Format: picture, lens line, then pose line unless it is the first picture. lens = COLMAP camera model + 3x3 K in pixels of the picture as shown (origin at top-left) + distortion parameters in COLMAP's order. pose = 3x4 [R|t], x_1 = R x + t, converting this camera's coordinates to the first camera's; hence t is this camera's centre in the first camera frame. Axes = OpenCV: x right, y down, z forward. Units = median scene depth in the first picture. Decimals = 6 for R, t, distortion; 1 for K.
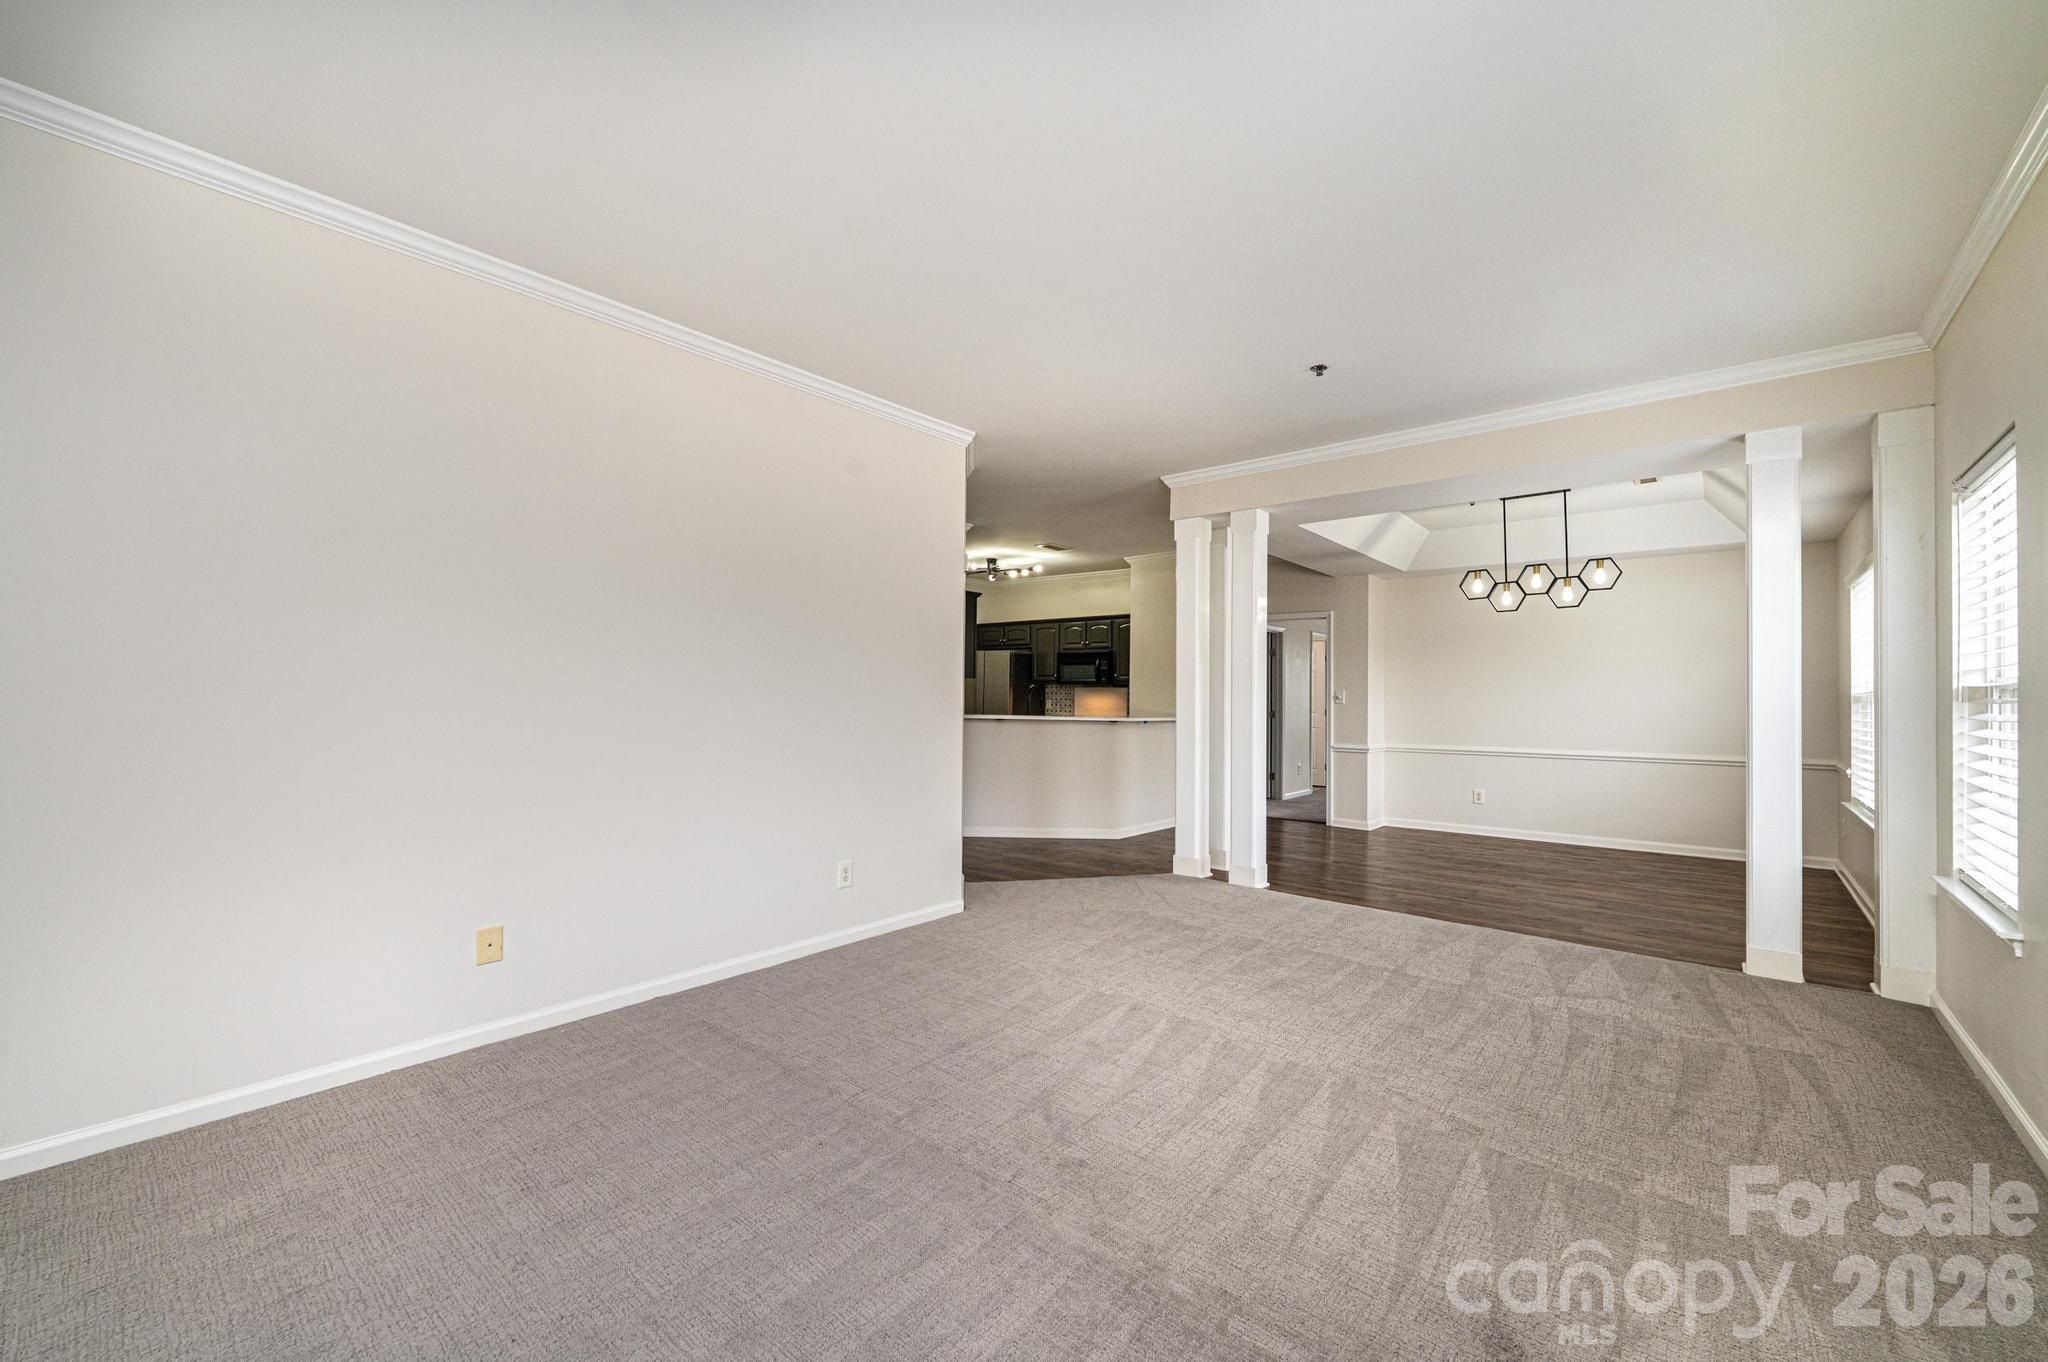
lens RADIAL K [[813.6, 0, 1028.1], [0, 813.6, 687.9], [0, 0, 1]] dist [0.010536, 0.001301]
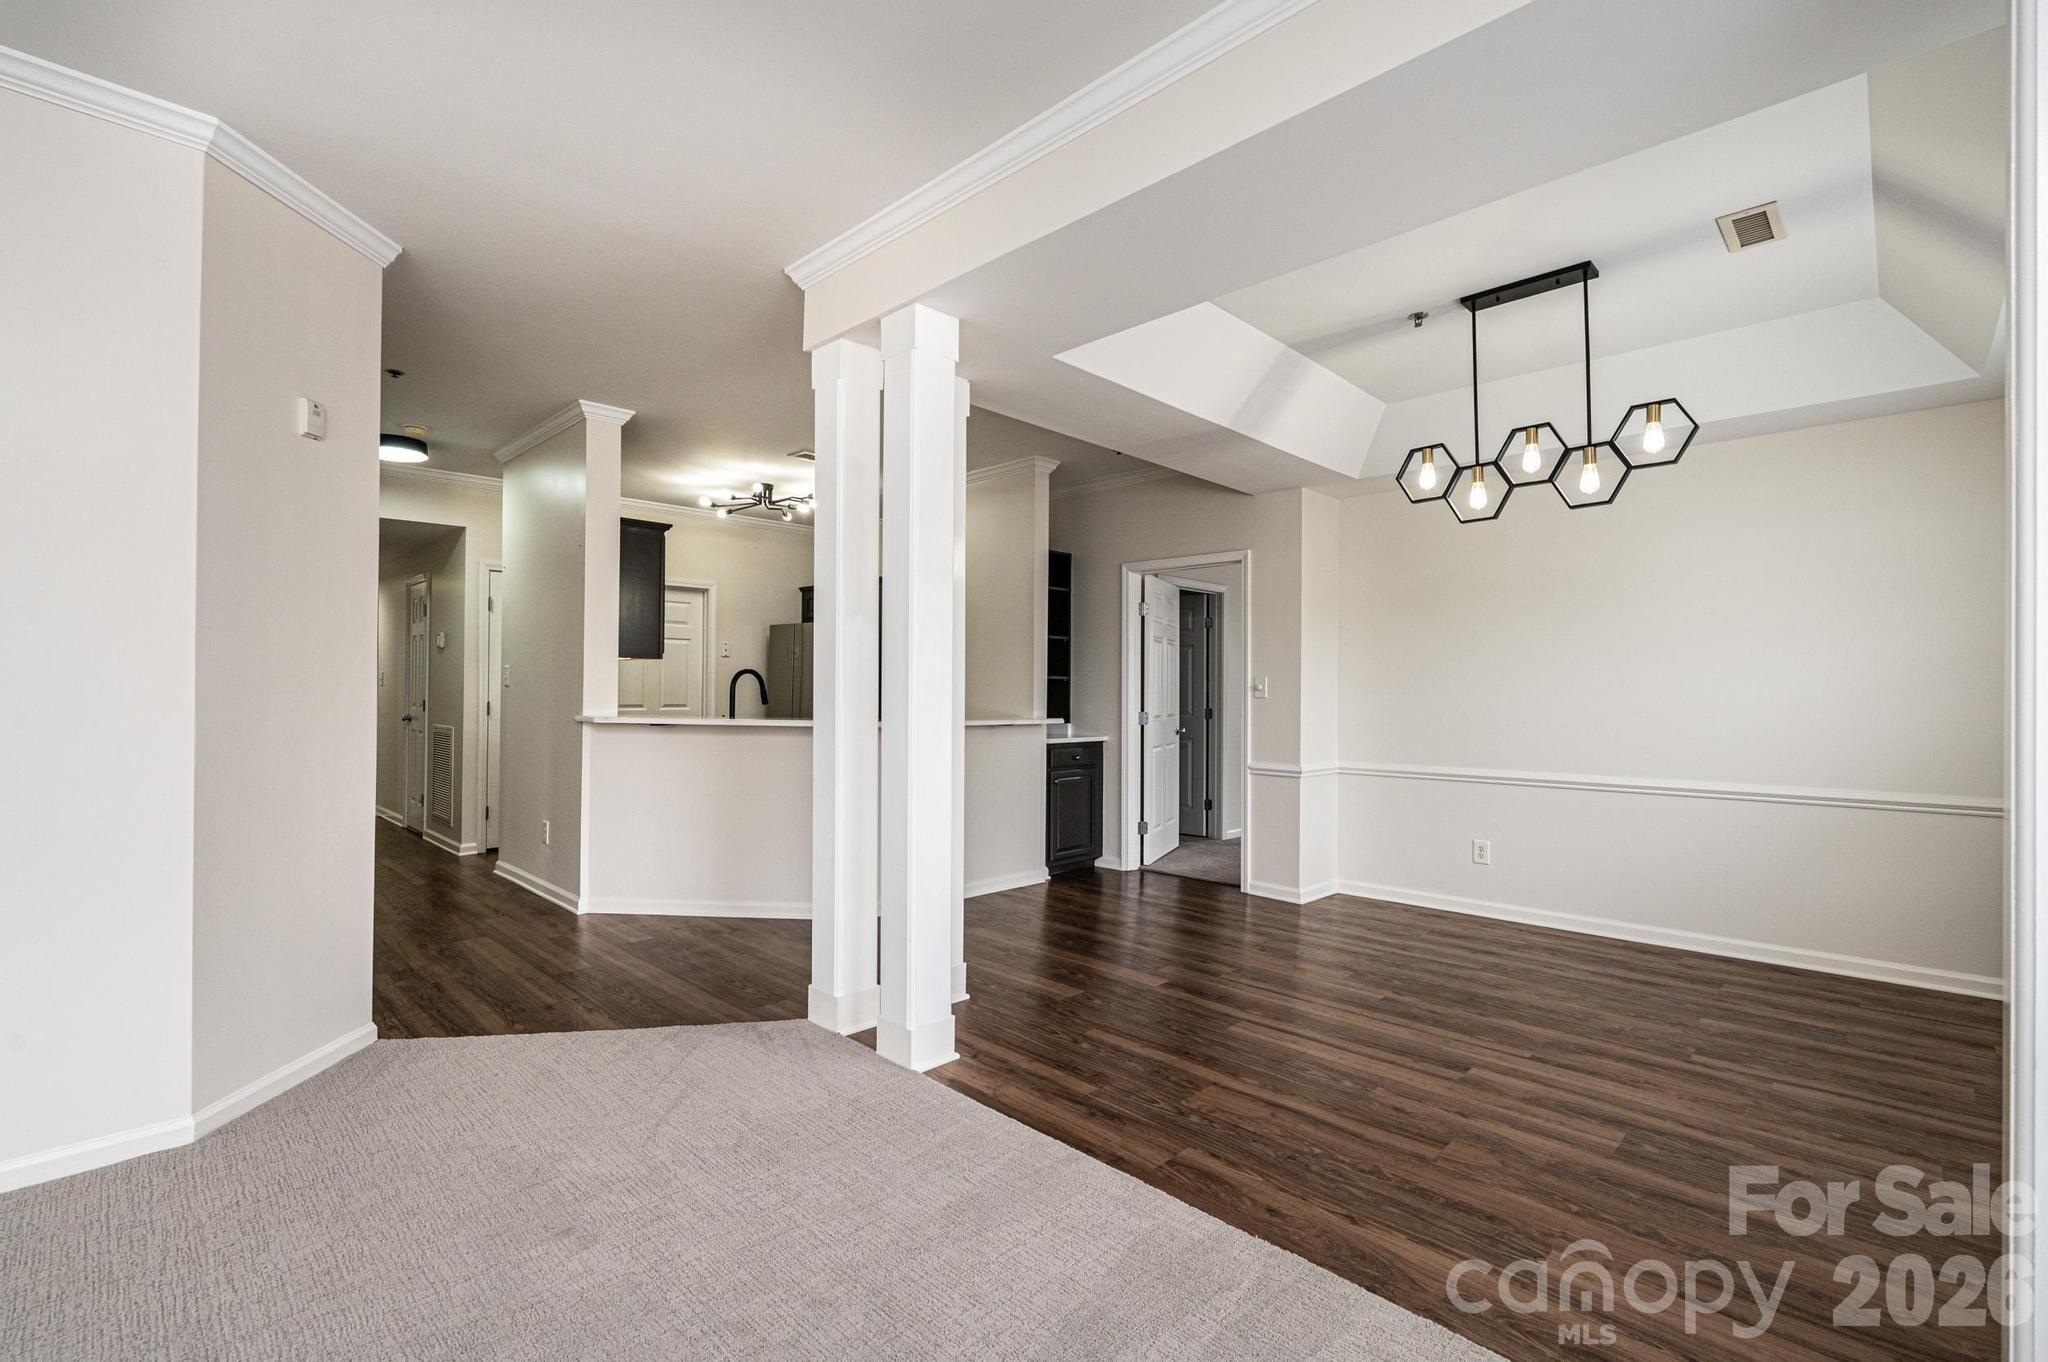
lens RADIAL K [[889.6, 0, 1029.4], [0, 889.6, 684.5], [0, 0, 1]] dist [0.003252, 0.000321]
pose [[0.997287, -0.002472, -0.073571, 0.345487], [0.002657, 0.999994, 0.002410, 0.009557], [0.073565, -0.002599, 0.997287, 0.414629]]
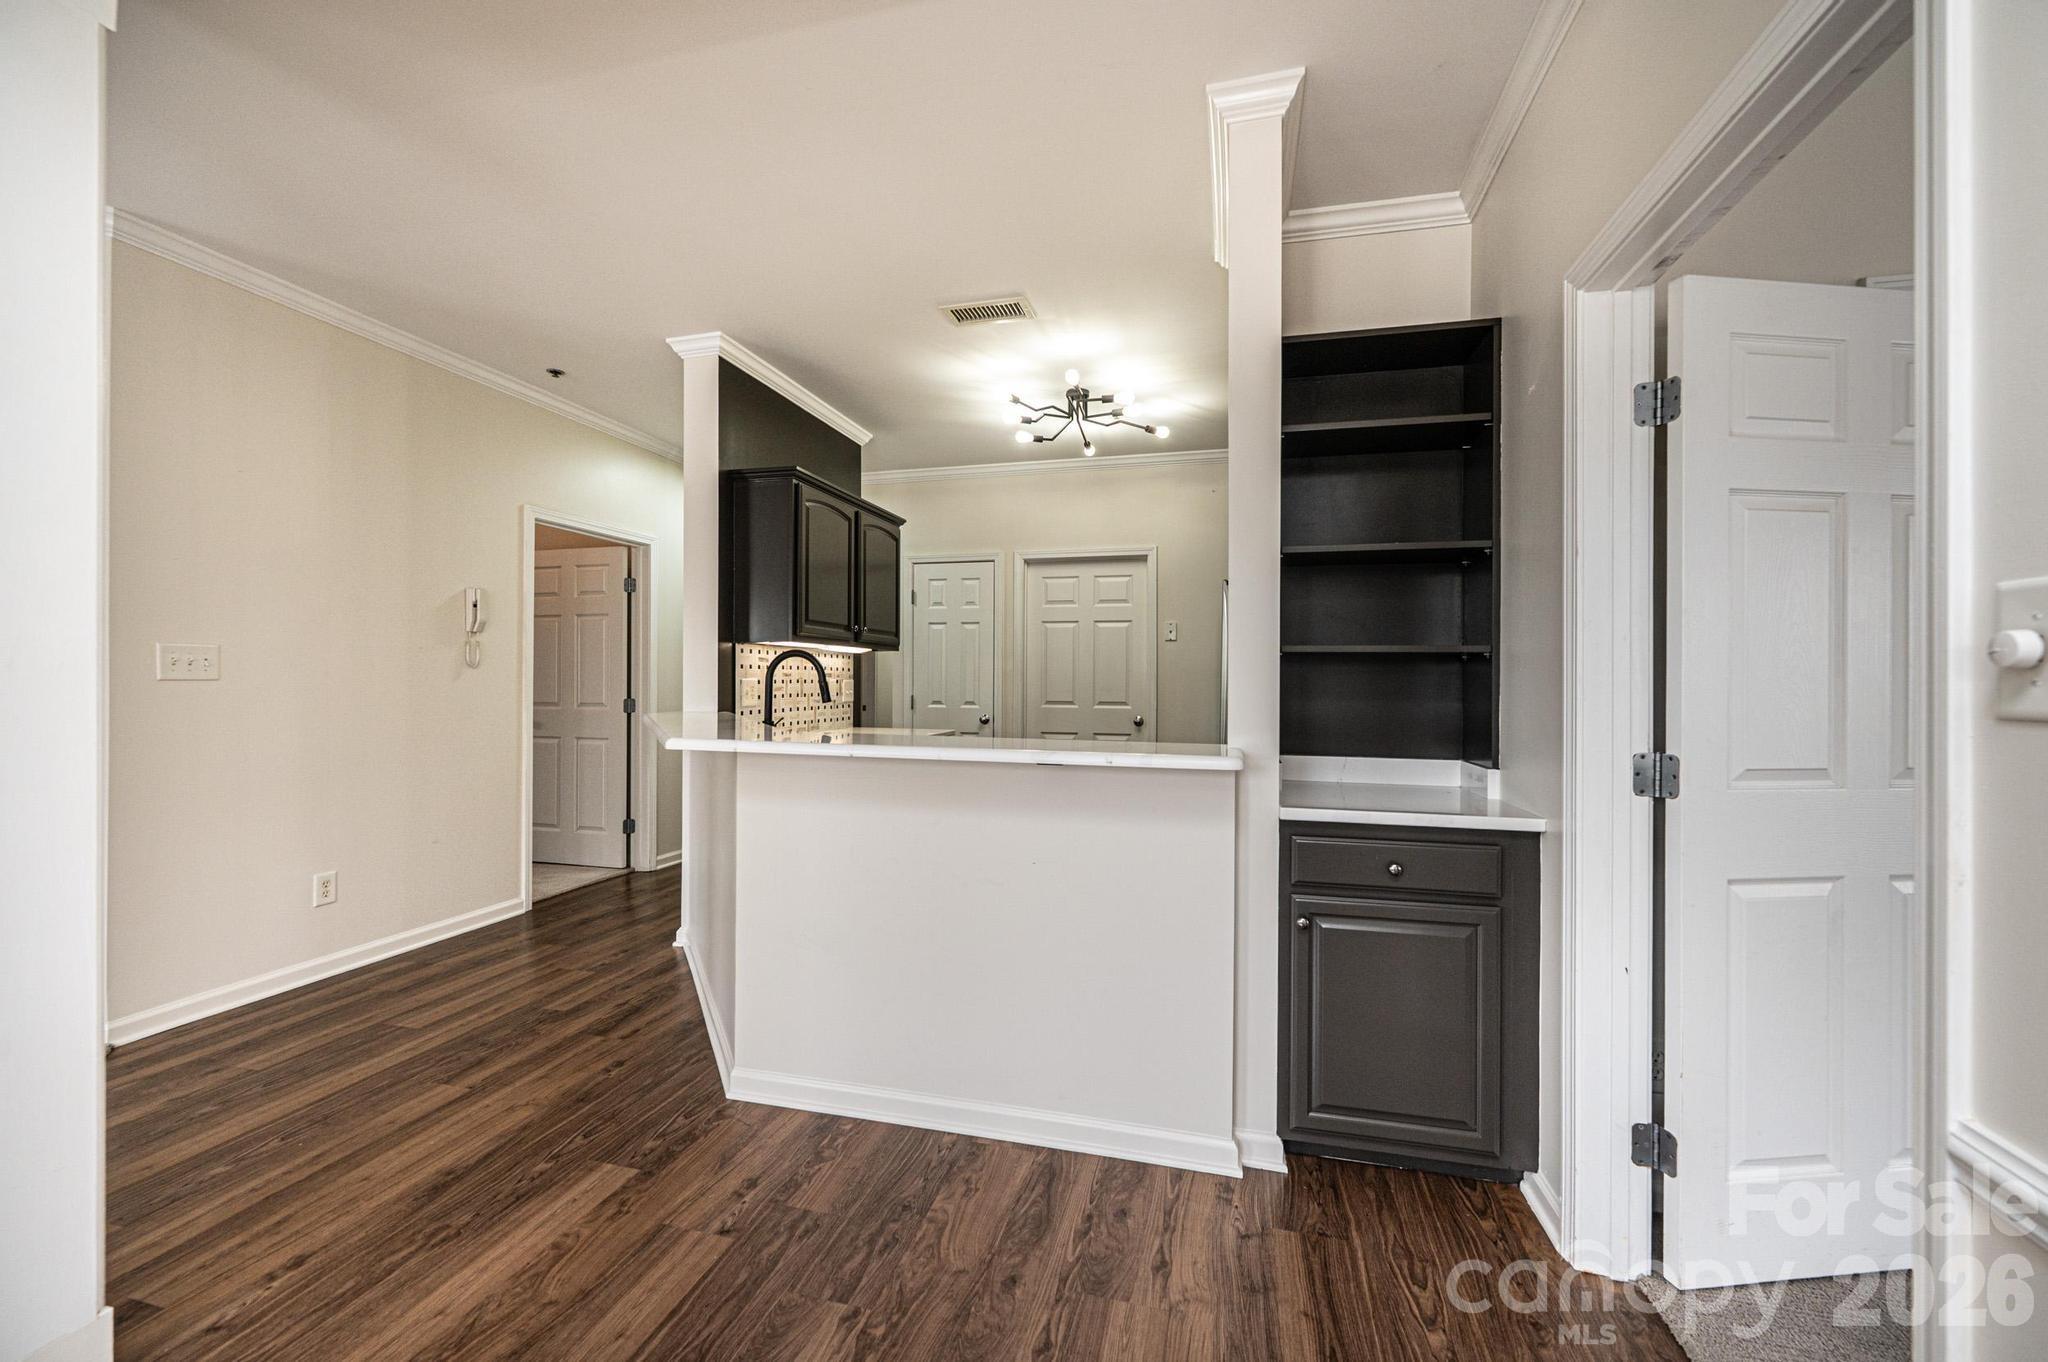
lens RADIAL K [[813.6, 0, 1016.2], [0, 813.6, 684.5], [0, 0, 1]] dist [0.010536, 0.001301]
pose [[0.439361, -0.000736, -0.898310, 0.571840], [0.005664, 0.999982, 0.001951, 0.018693], [0.898293, -0.005945, 0.439357, 1.190895]]
